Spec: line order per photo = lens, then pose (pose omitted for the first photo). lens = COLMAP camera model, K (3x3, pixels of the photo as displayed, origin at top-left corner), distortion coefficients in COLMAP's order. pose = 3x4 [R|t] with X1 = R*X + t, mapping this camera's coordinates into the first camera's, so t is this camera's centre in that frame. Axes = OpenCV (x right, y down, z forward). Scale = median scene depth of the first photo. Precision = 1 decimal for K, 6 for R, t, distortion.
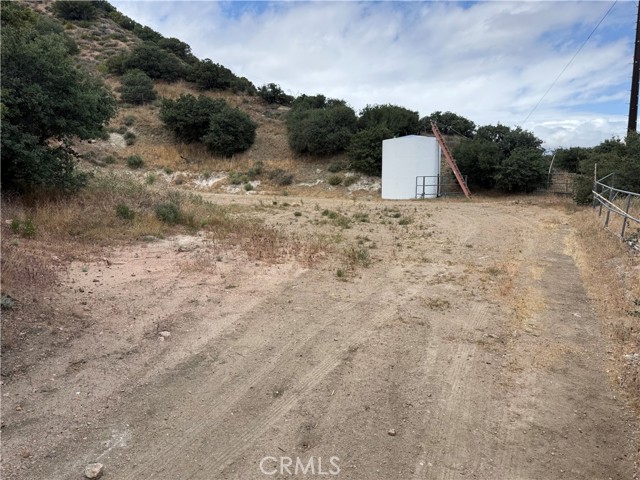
lens RADIAL K [[451.2, 0, 320.8], [0, 451.2, 260.2], [0, 0, 1]] dist [0.067060, 0.000018]
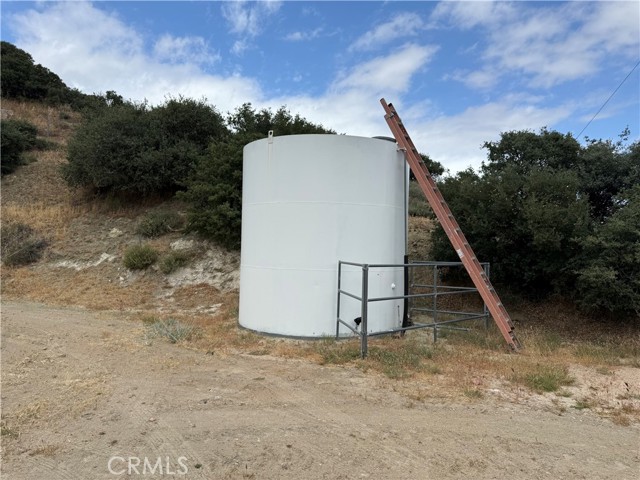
lens RADIAL K [[449.6, 0, 320.0], [0, 449.6, 240.0], [0, 0, 1]] dist [-0.002680, -0.001170]
pose [[0.990298, 0.034470, 0.134616, 0.133215], [-0.008576, 0.982058, -0.188382, -0.120232], [-0.138694, 0.185400, 0.972826, 0.600317]]
